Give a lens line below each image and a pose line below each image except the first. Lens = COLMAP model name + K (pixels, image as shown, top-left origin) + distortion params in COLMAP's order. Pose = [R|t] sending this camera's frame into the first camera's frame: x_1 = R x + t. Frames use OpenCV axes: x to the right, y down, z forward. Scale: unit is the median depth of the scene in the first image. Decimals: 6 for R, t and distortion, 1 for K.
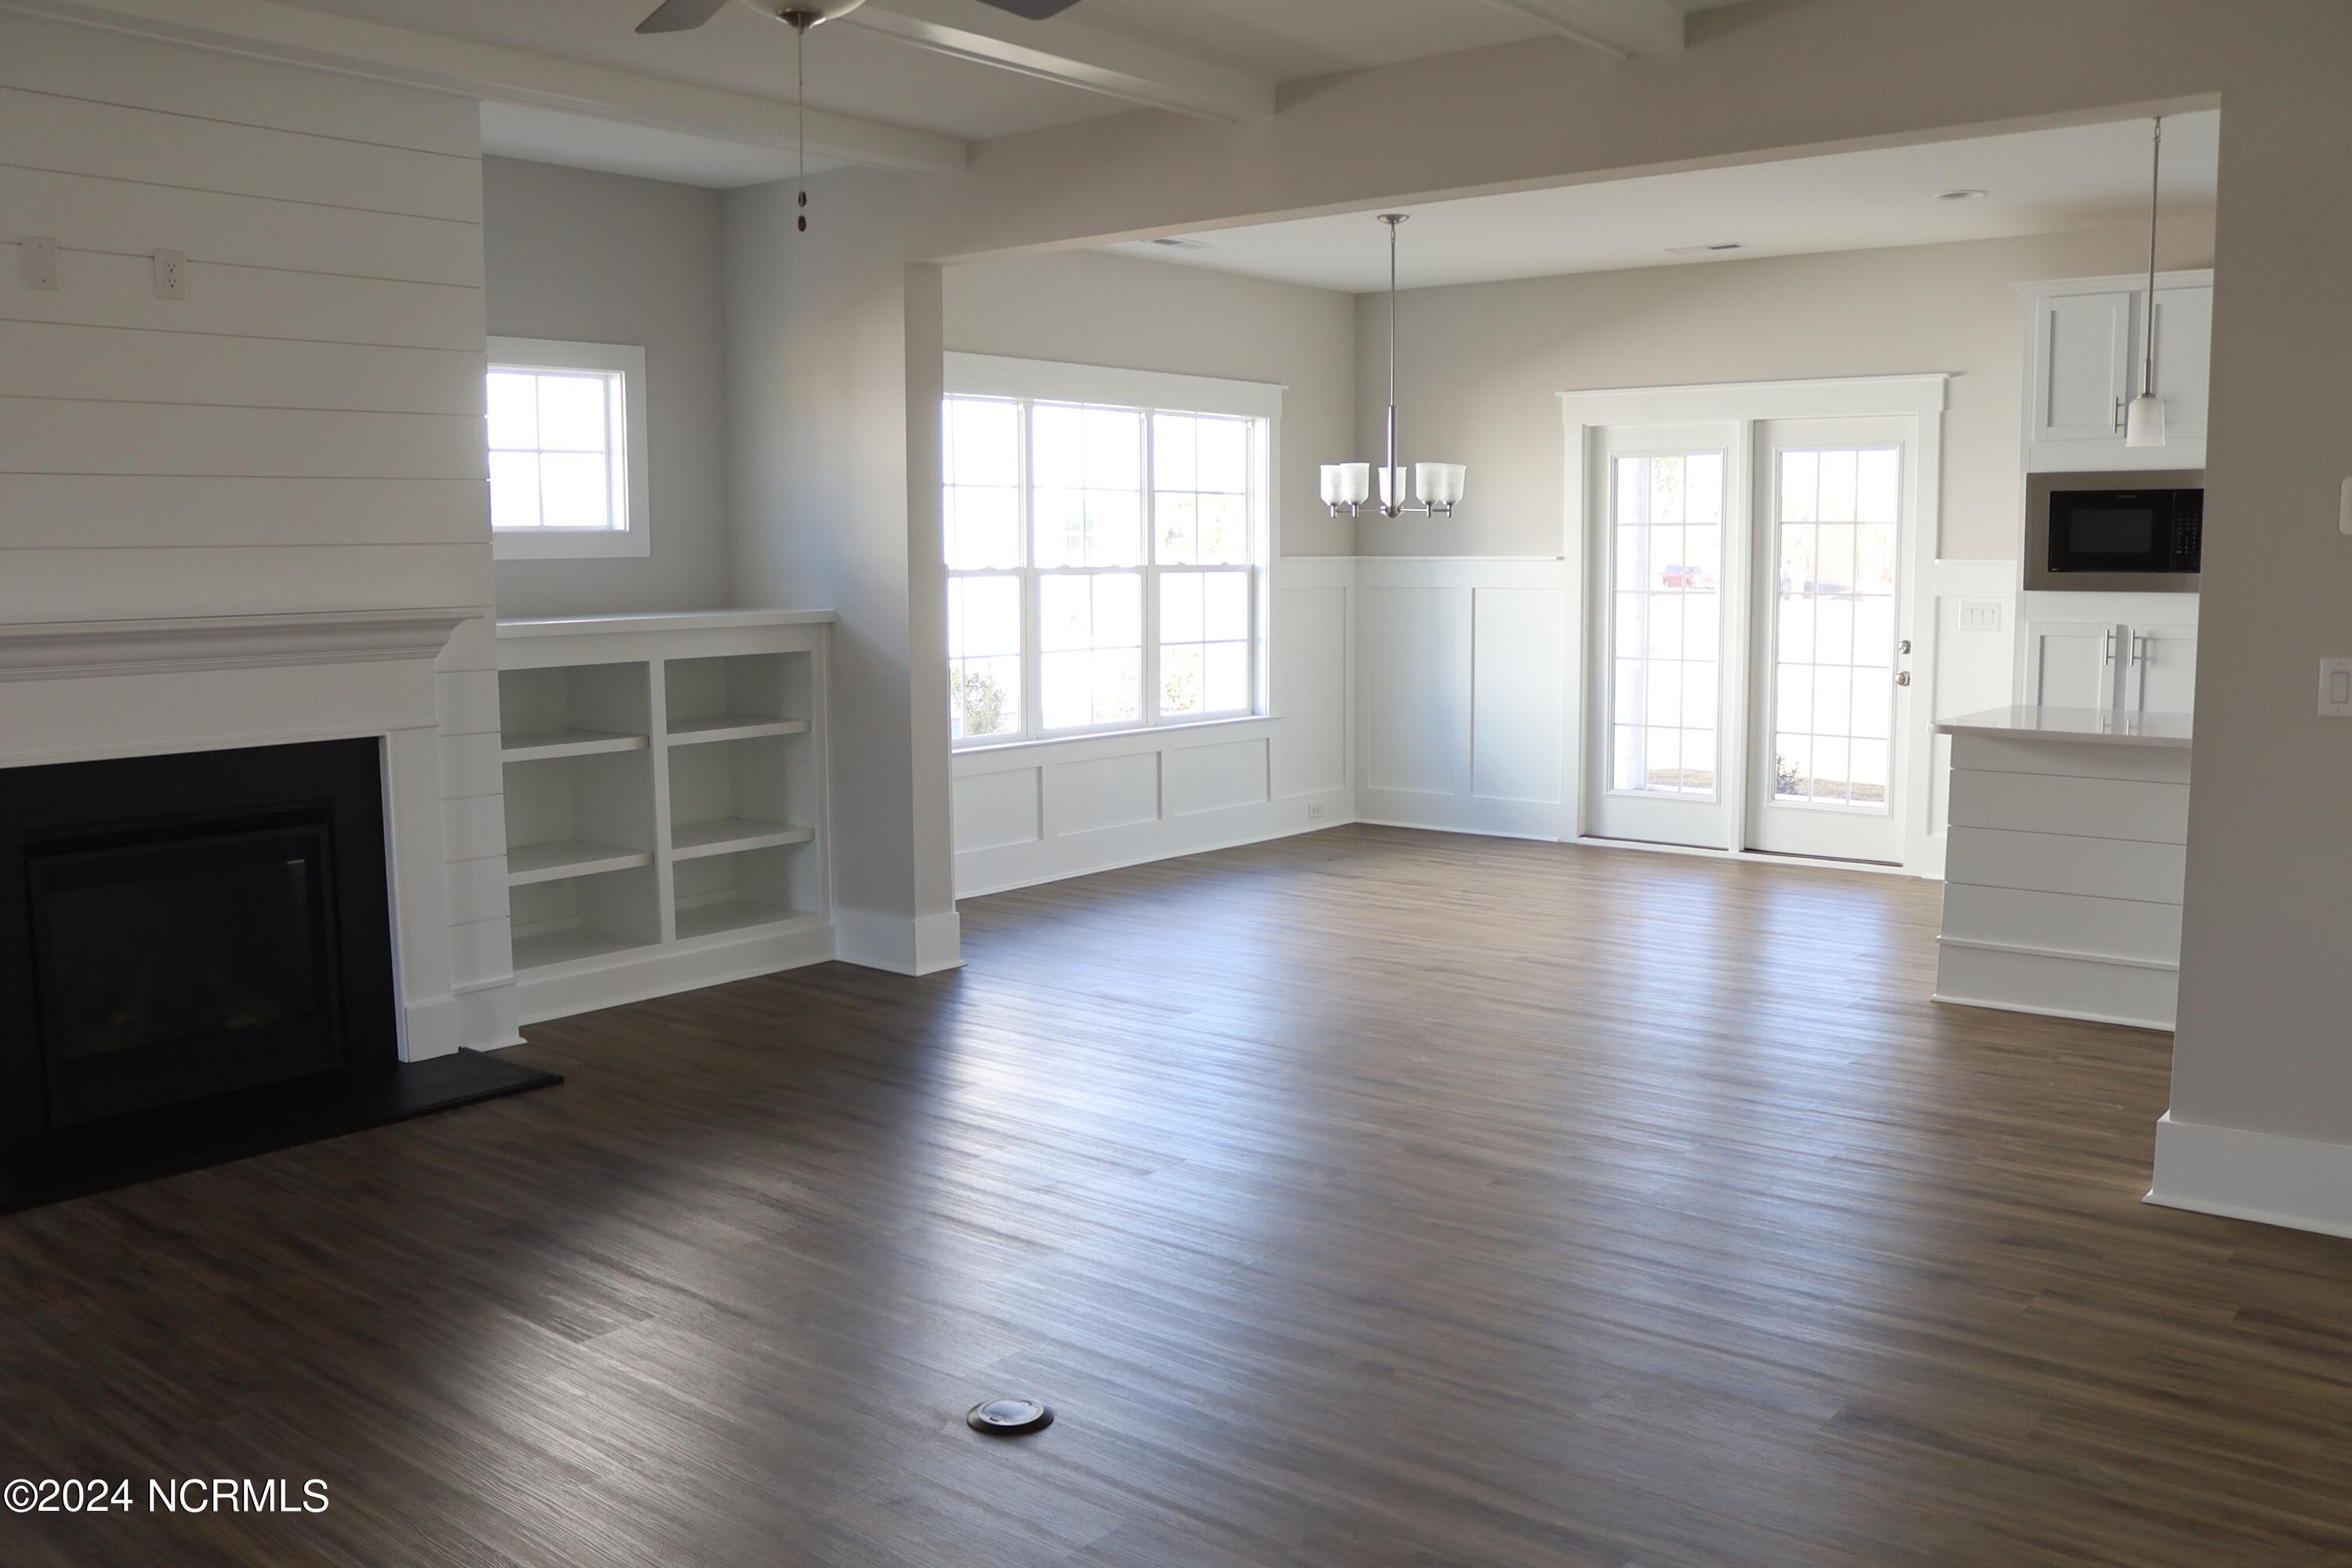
lens RADIAL K [[1965.8, 0, 1176.0], [0, 1965.8, 784.0], [0, 0, 1]] dist [-0.161501, 0.147488]
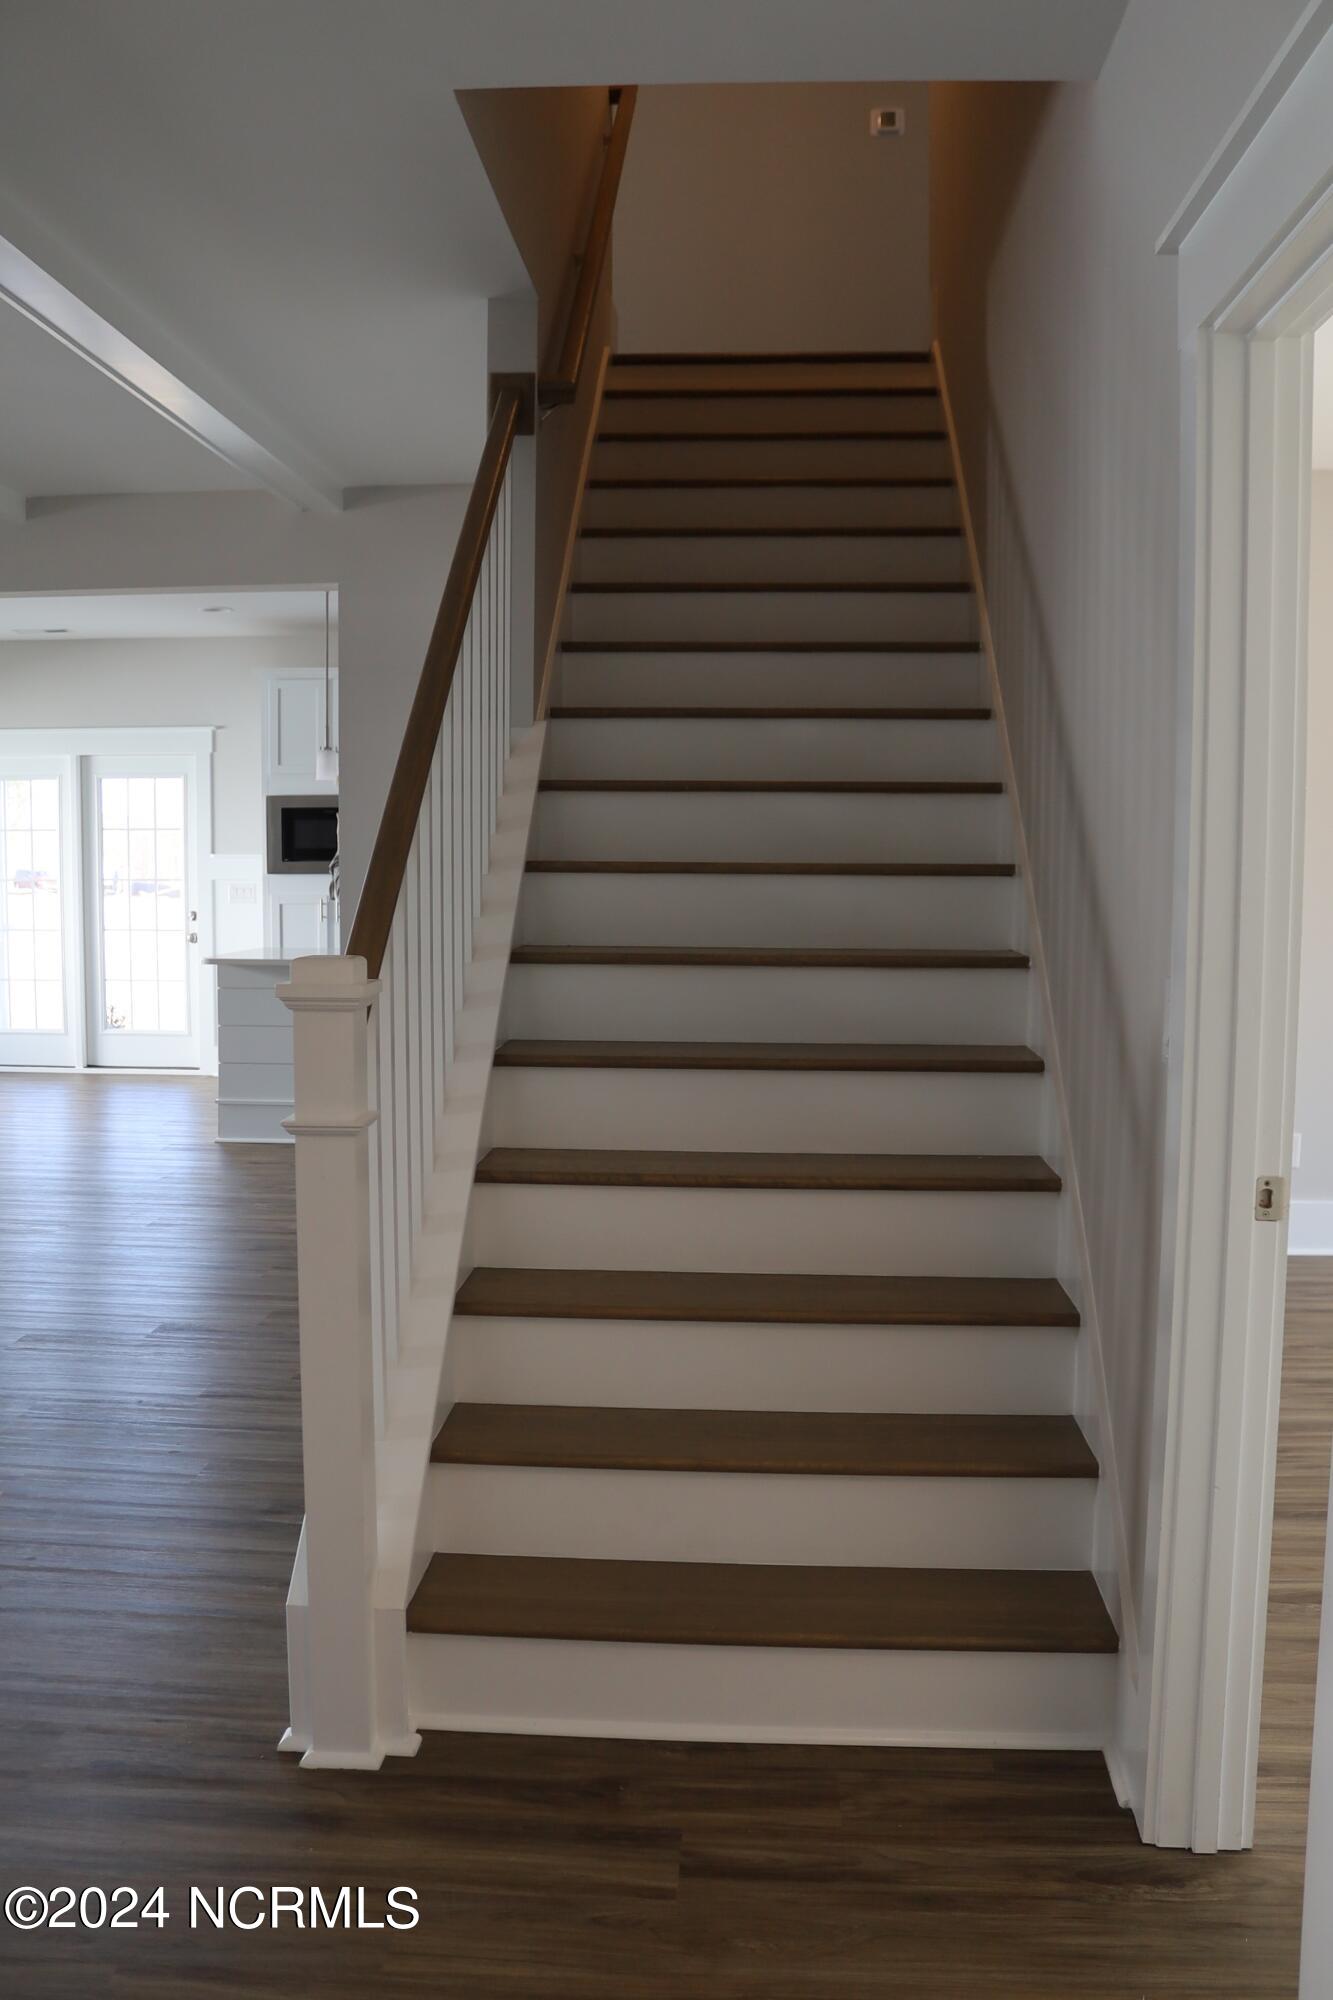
lens RADIAL K [[1668.2, 0, 666.5], [0, 1668.2, 1000.0], [0, 0, 1]] dist [-0.163266, 0.146951]
pose [[0.811268, -0.039806, 0.583318, -0.039905], [0.059914, 0.998088, -0.015218, 0.023649], [-0.581597, 0.047295, 0.812101, -0.149535]]
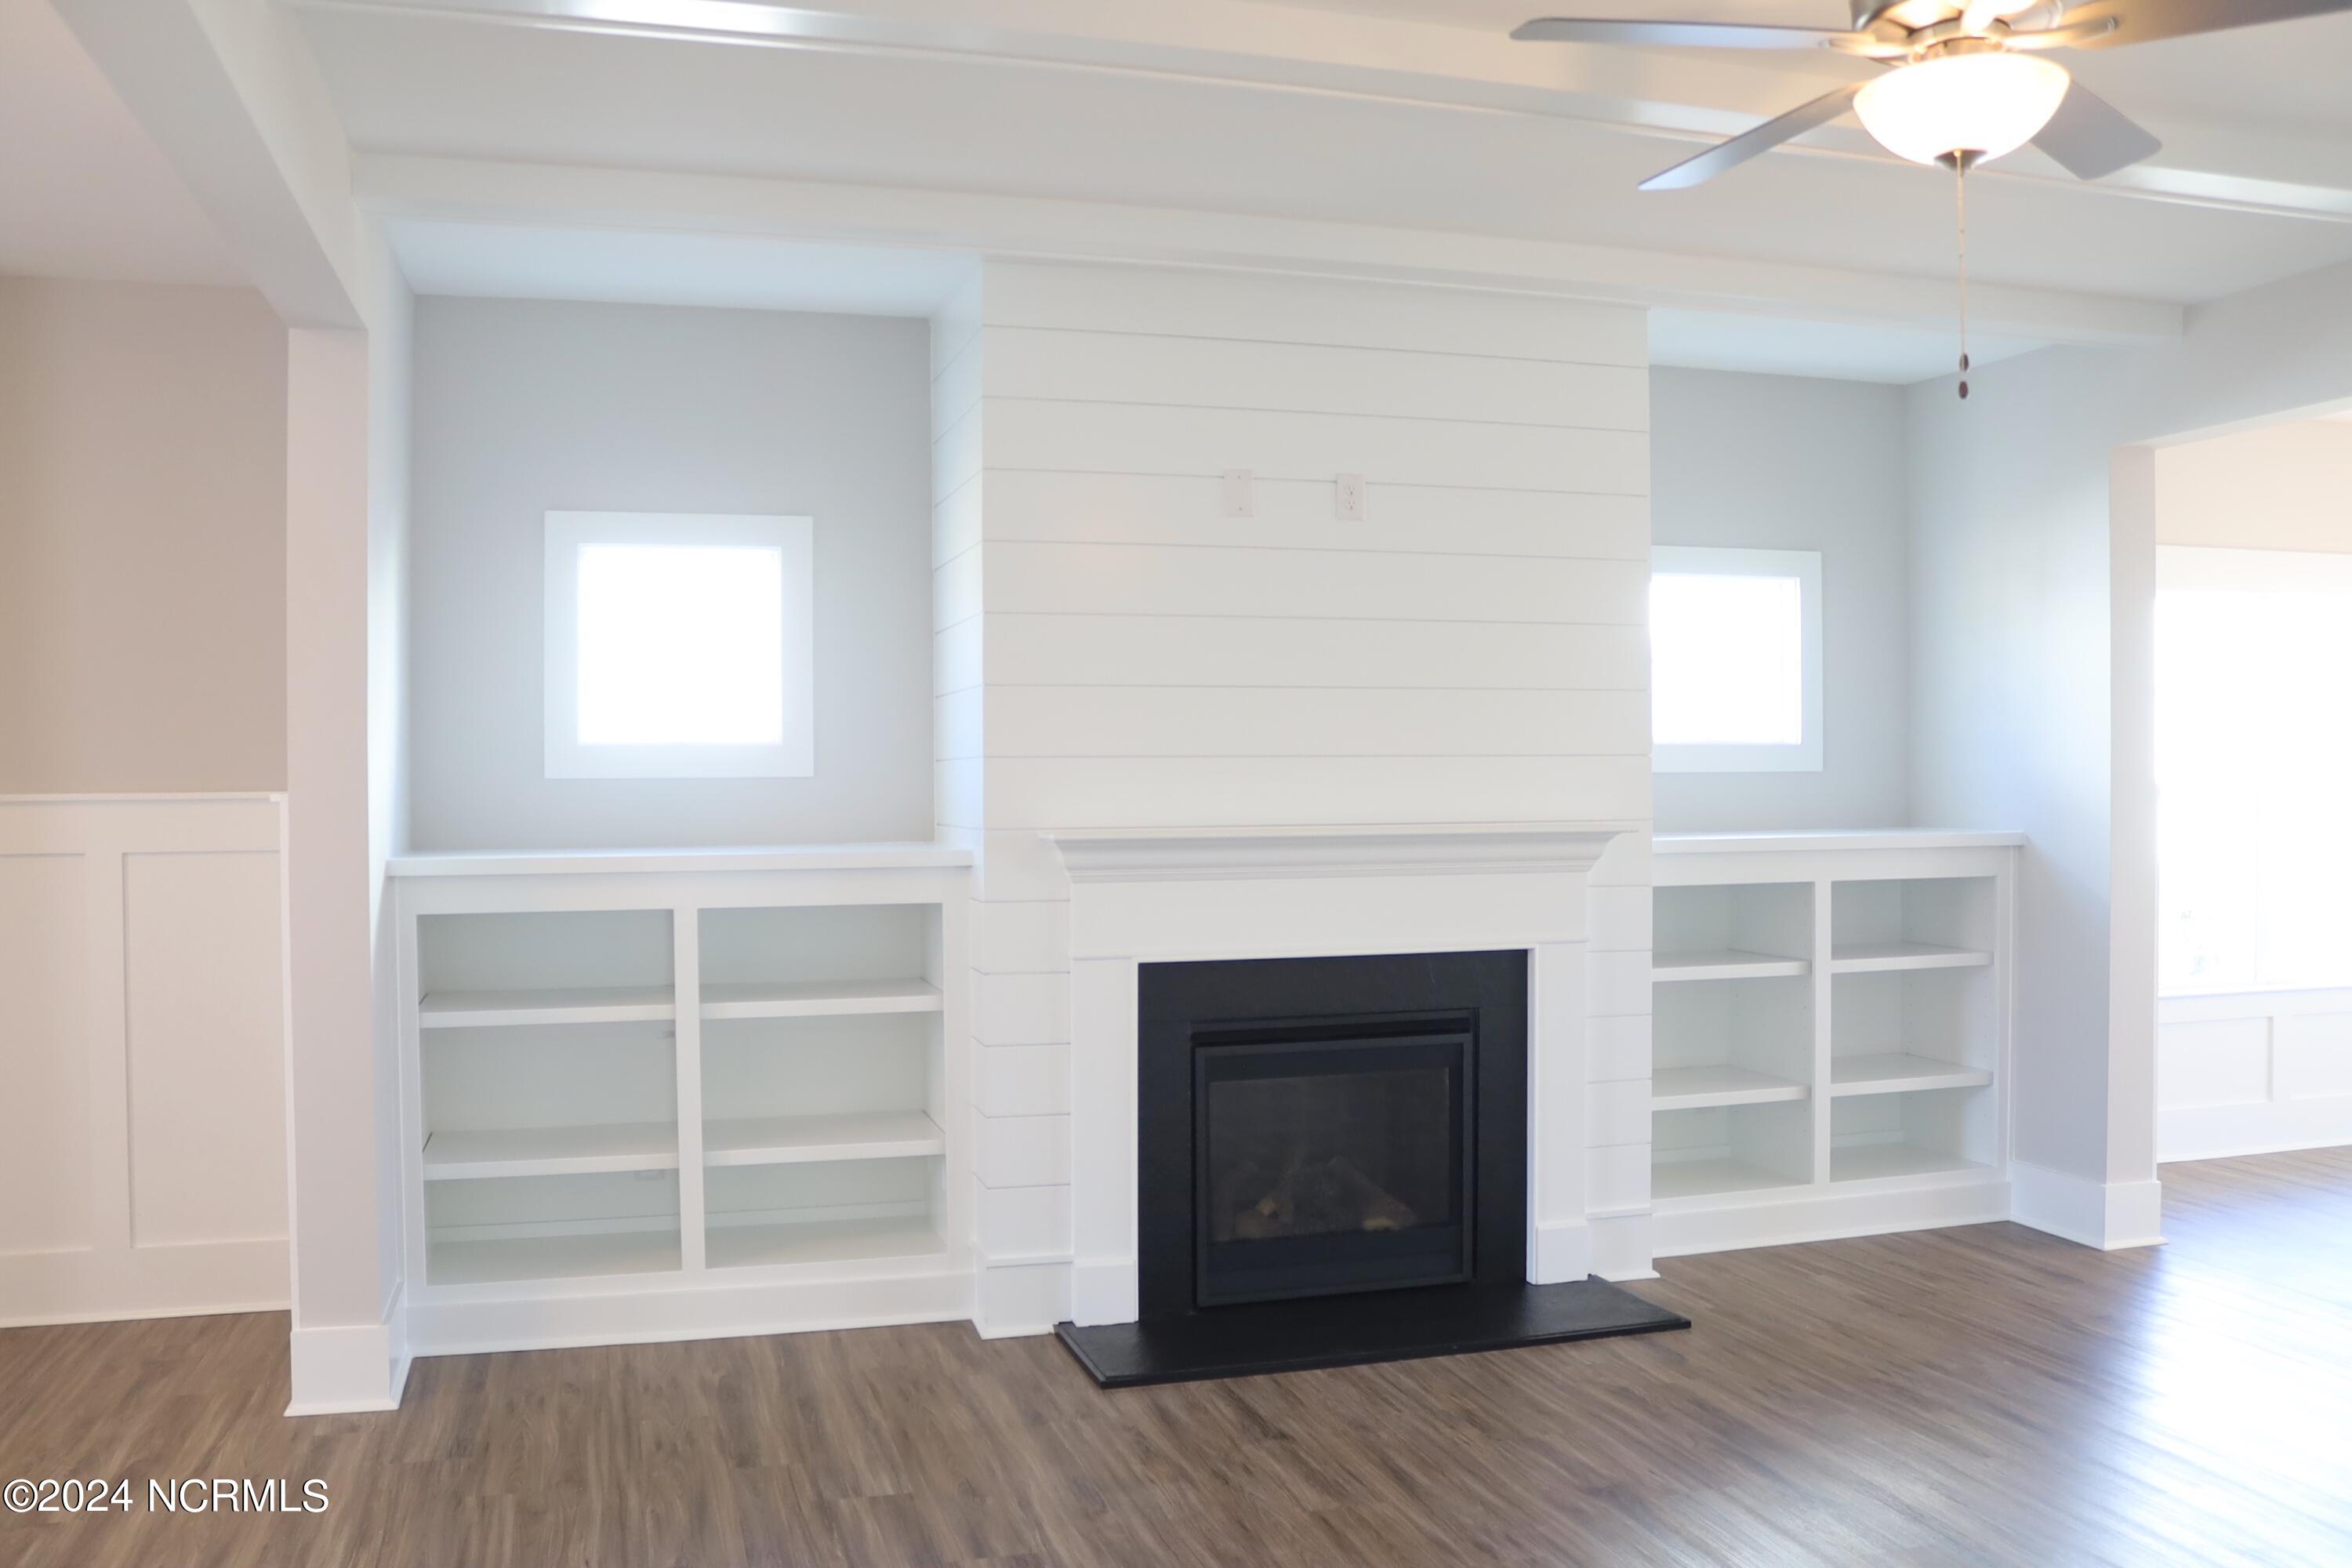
lens RADIAL K [[1965.8, 0, 1176.0], [0, 1965.8, 784.0], [0, 0, 1]] dist [-0.161501, 0.147488]
pose [[0.827367, 0.005947, -0.561630, -0.001149], [-0.067838, 0.993682, -0.089413, -0.007280], [0.557550, 0.112077, 0.822543, 0.067989]]
